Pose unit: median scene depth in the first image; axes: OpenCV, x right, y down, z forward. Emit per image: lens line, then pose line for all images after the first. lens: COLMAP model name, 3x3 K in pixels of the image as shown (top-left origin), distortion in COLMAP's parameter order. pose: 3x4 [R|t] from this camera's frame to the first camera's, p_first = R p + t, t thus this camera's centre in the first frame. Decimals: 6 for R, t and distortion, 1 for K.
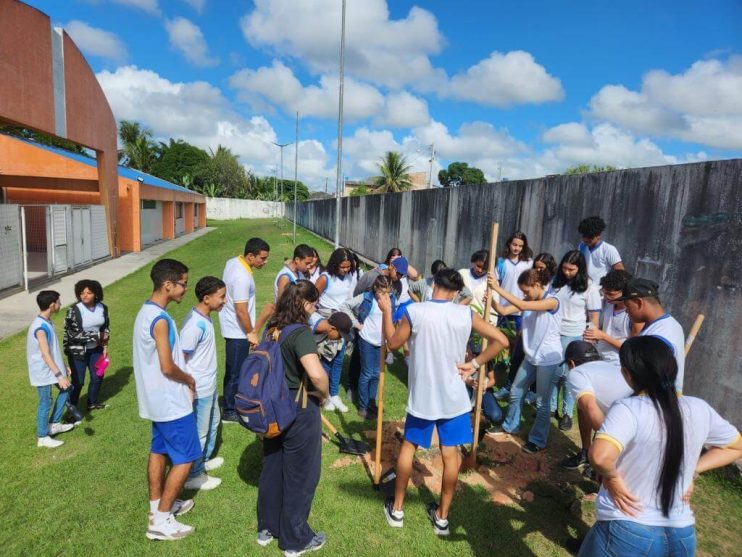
lens RADIAL K [[556.7, 0, 371.0], [0, 556.7, 278.5], [0, 0, 1]] dist [0.006278, -0.057388]
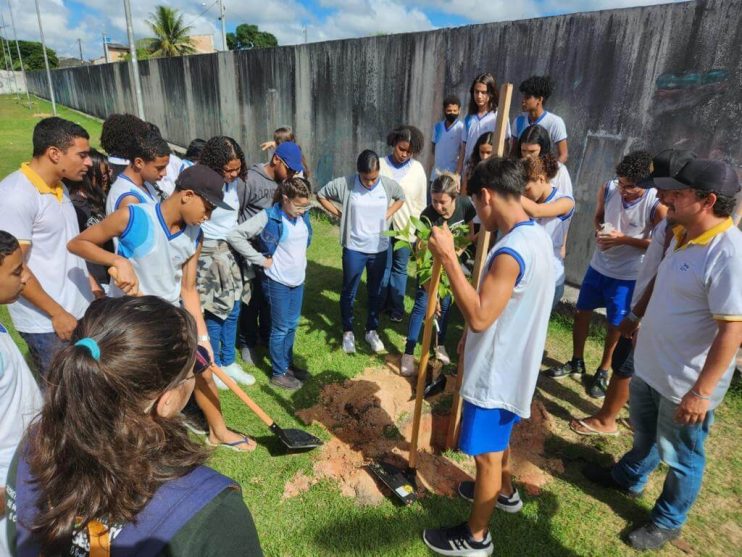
lens RADIAL K [[520.5, 0, 371.0], [0, 520.5, 278.5], [0, 0, 1]] dist [0.051306, -0.052465]
pose [[0.912109, -0.147180, 0.382616, -0.090906], [0.056220, 0.969419, 0.238883, -0.019704], [-0.406074, -0.196377, 0.892491, 0.258640]]
